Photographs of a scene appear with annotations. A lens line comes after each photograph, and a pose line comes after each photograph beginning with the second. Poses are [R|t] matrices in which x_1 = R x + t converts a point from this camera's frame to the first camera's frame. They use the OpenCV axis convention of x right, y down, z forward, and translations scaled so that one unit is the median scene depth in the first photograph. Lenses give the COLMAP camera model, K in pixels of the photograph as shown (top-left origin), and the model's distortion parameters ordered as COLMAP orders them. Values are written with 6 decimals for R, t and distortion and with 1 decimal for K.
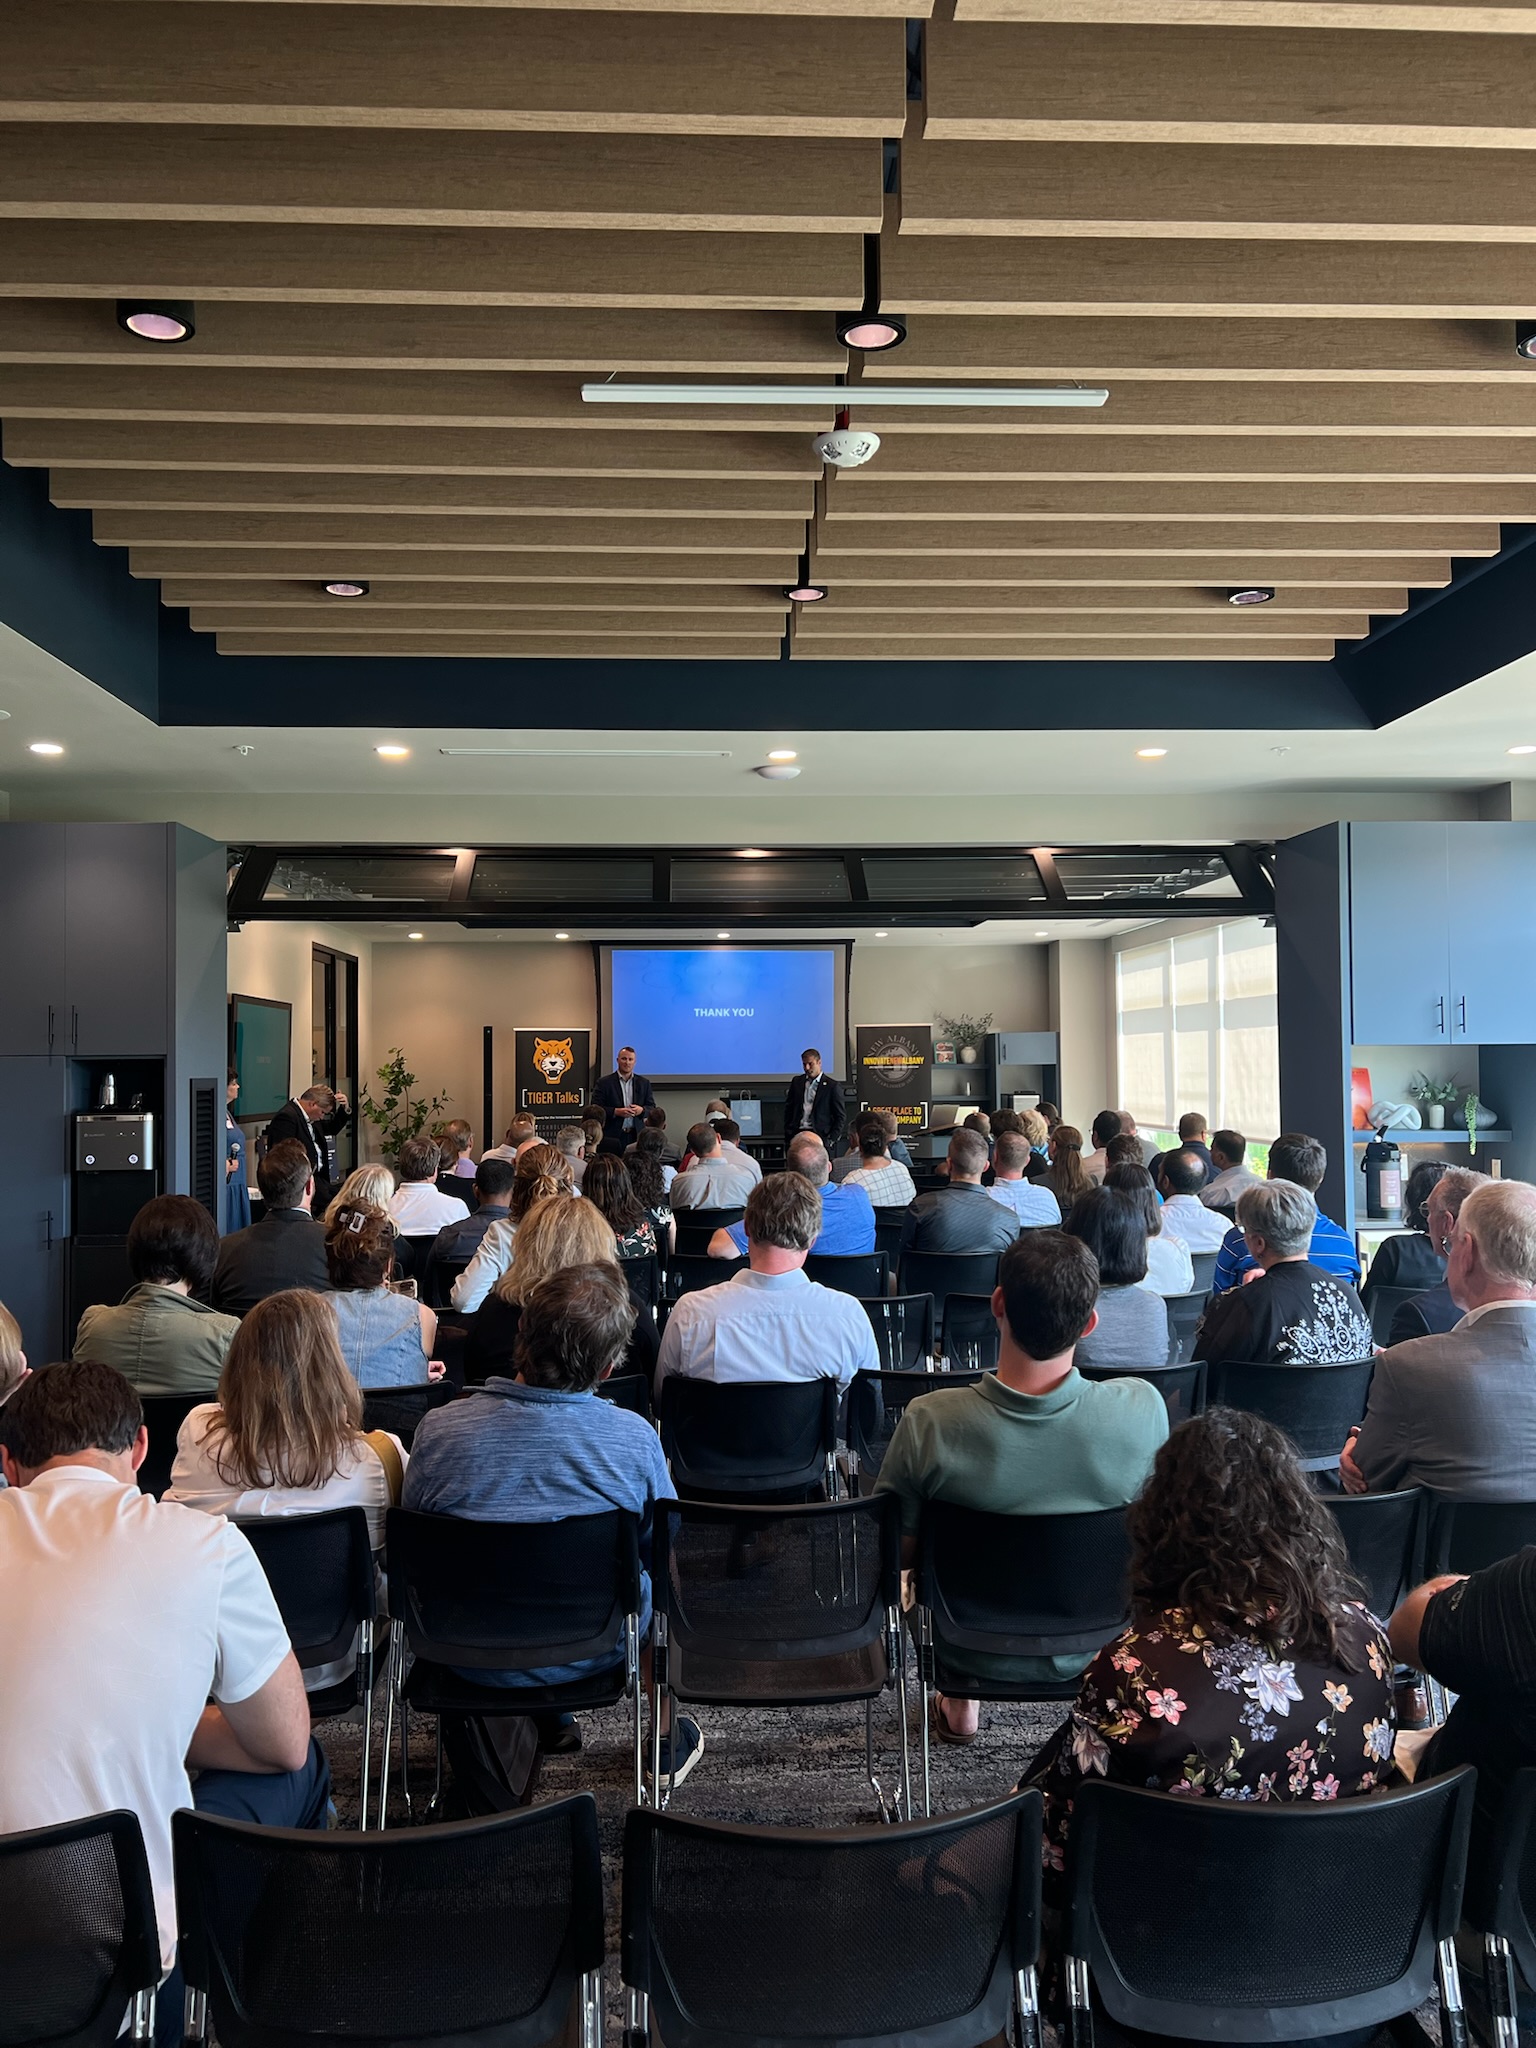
lens RADIAL K [[1538.0, 0, 752.9], [0, 1538.0, 1017.5], [0, 0, 1]] dist [-0.001580, -0.001615]
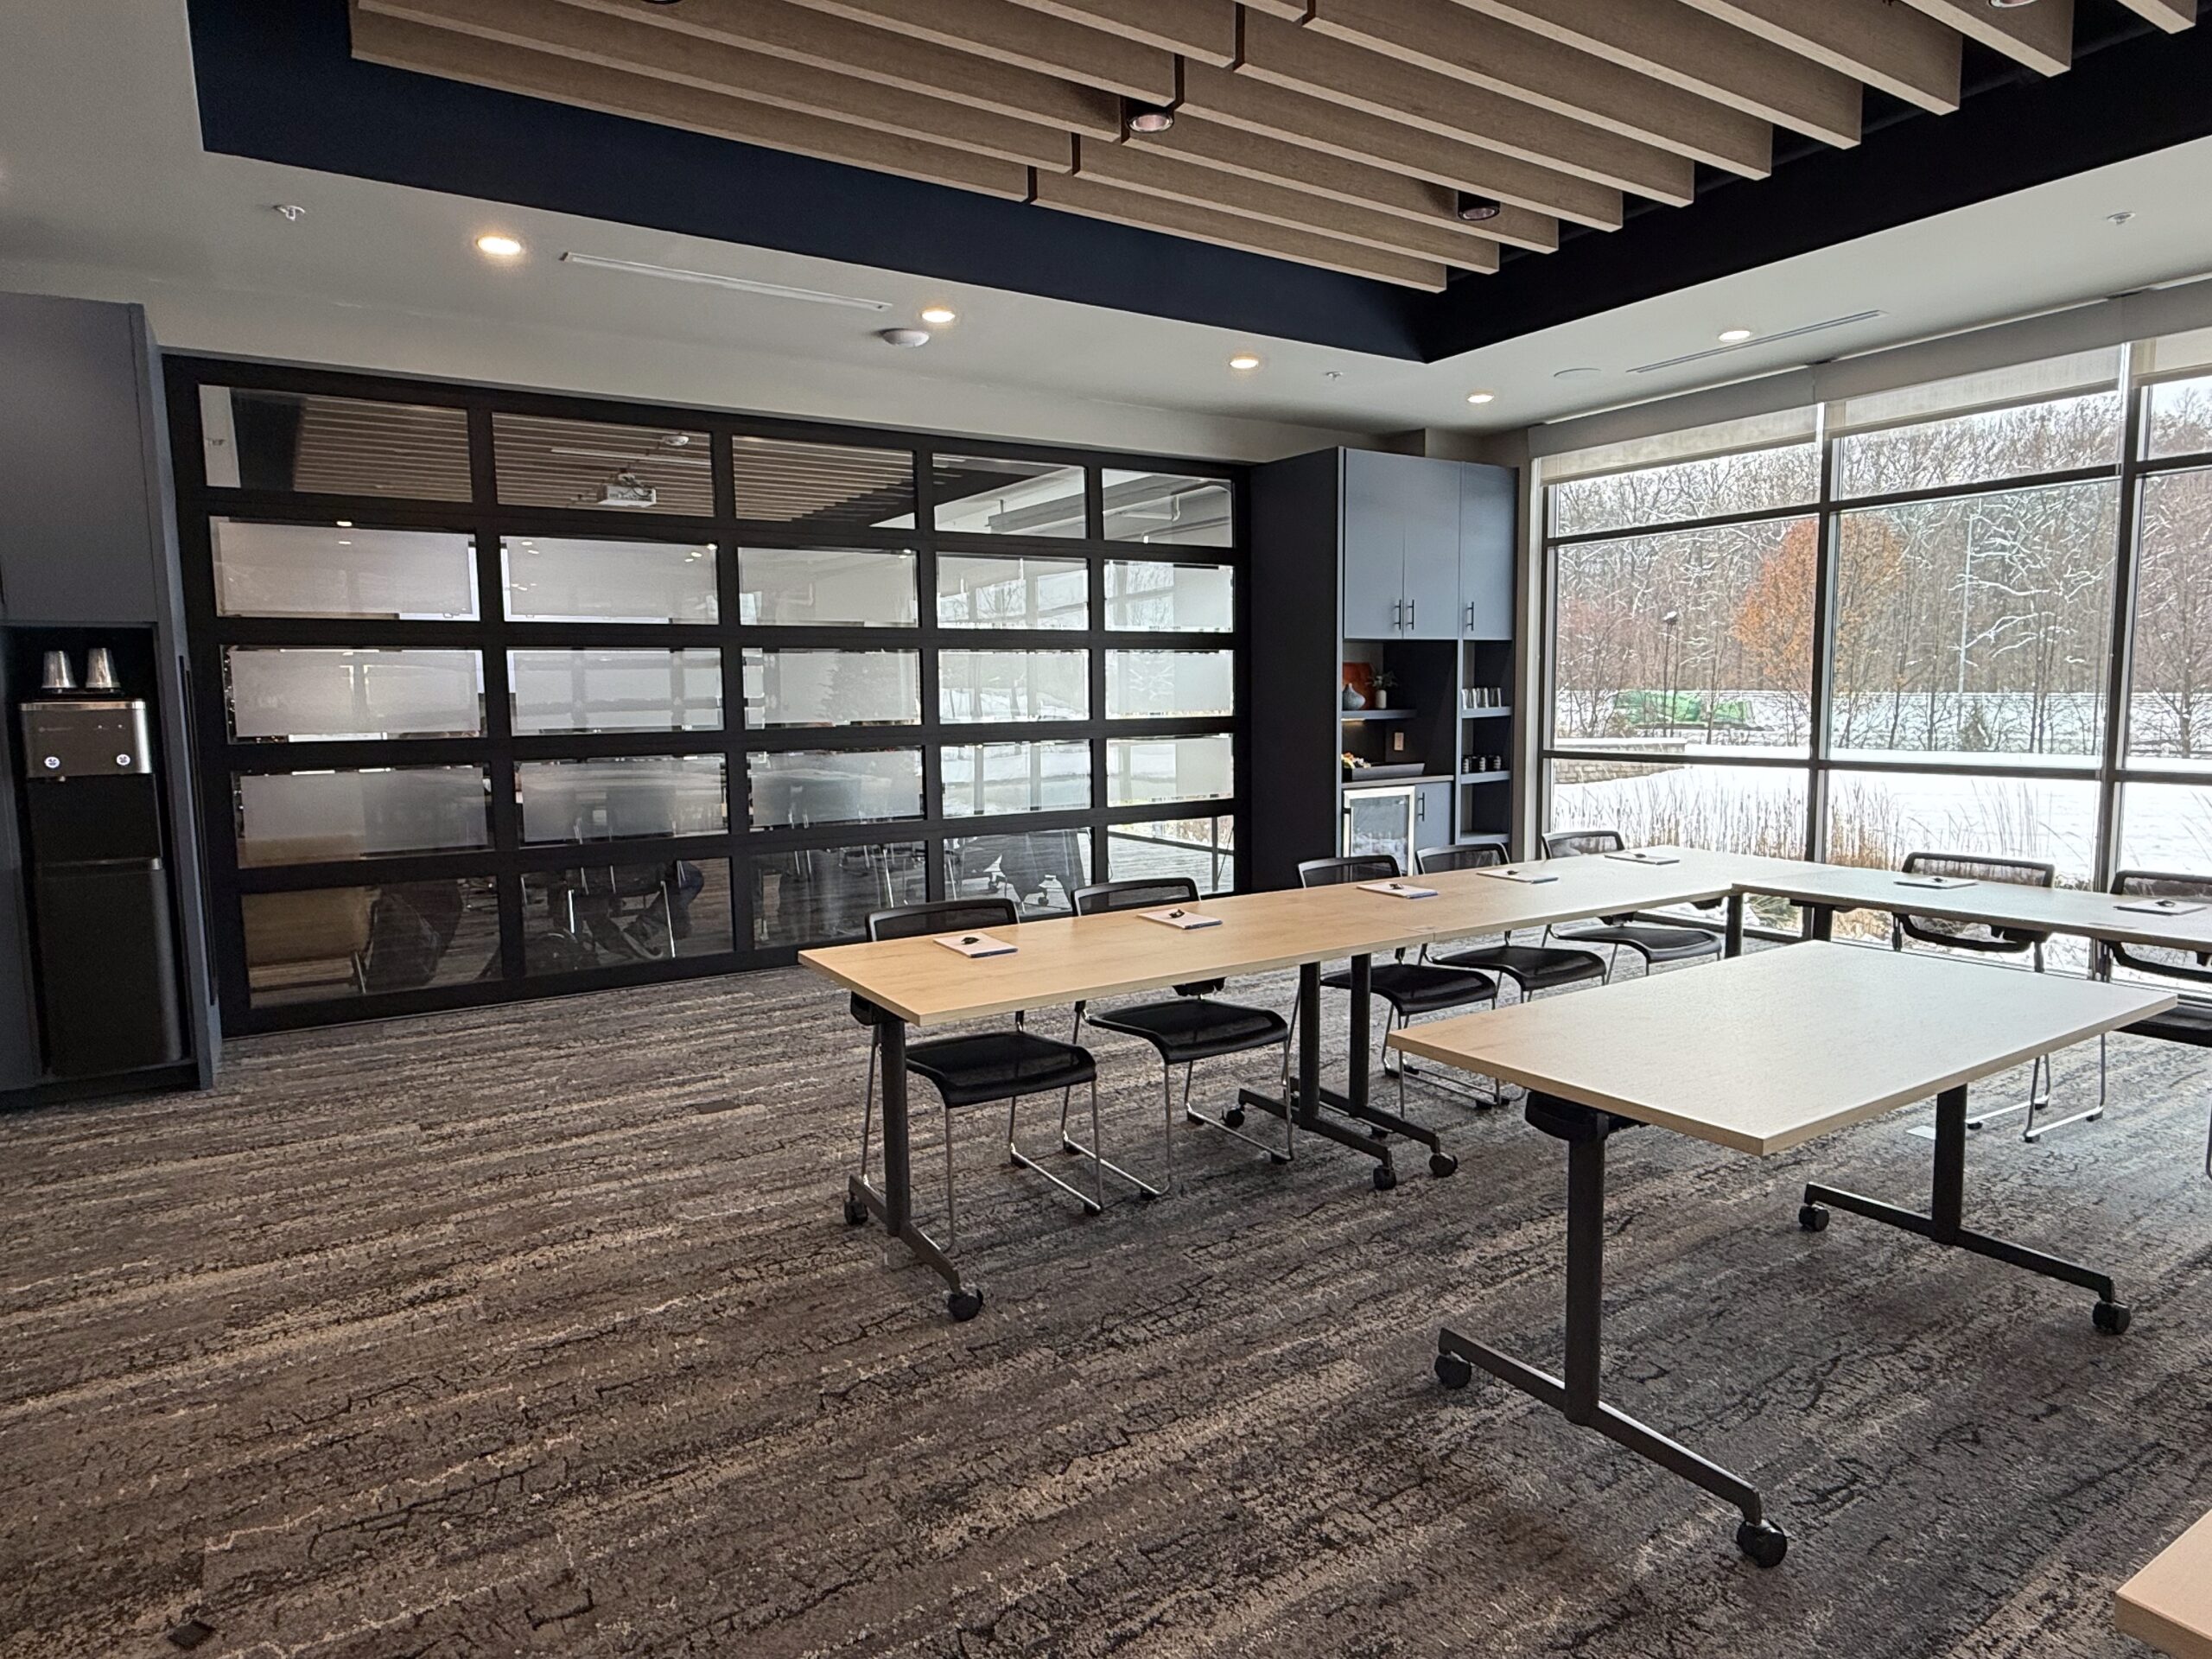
lens RADIAL K [[1318.5, 0, 1107.6], [0, 1318.5, 842.3], [0, 0, 1]] dist [0.002377, -0.000444]
pose [[0.874049, -0.056761, 0.482511, -0.342938], [-0.013697, 0.989878, 0.141256, 0.038954], [-0.485645, -0.130073, 0.864425, 0.221636]]
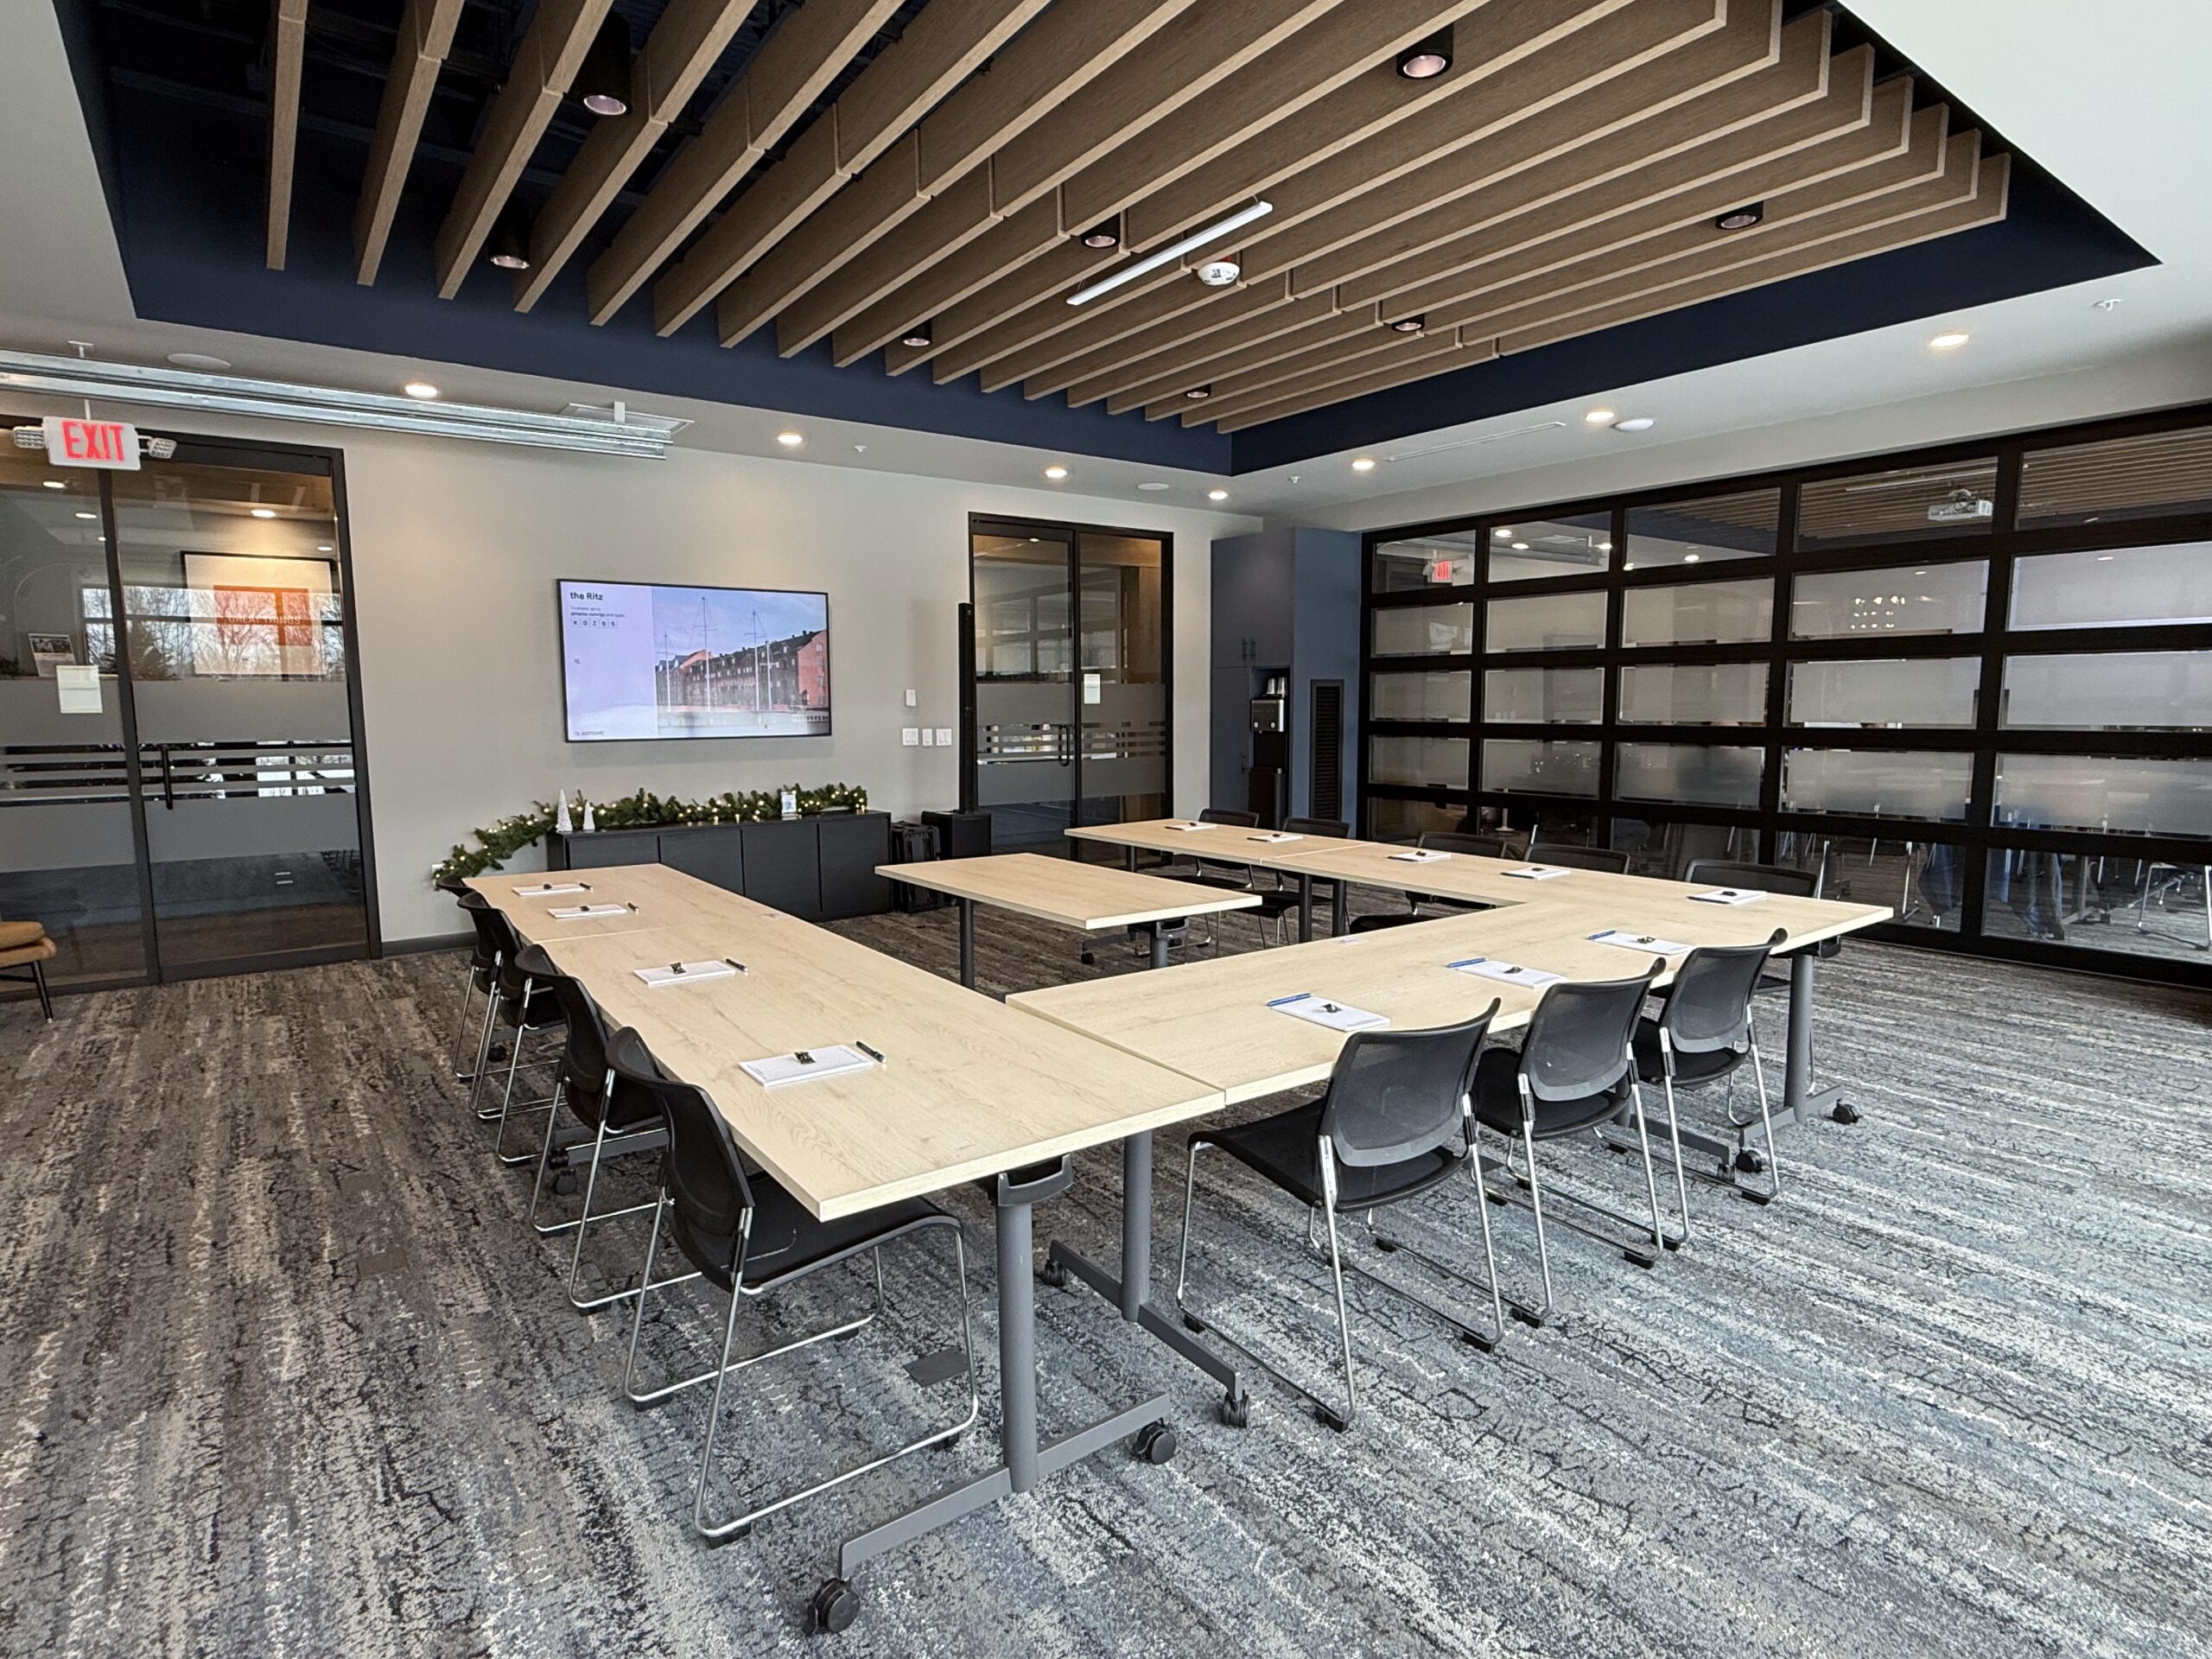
lens RADIAL K [[1169.0, 0, 1096.6], [0, 1169.0, 833.7], [0, 0, 1]] dist [-0.000750, 0.000662]
pose [[0.546858, 0.101607, -0.831037, 0.814298], [0.026298, 0.990034, 0.138352, 0.028017], [0.836812, -0.097513, 0.538736, 0.136494]]
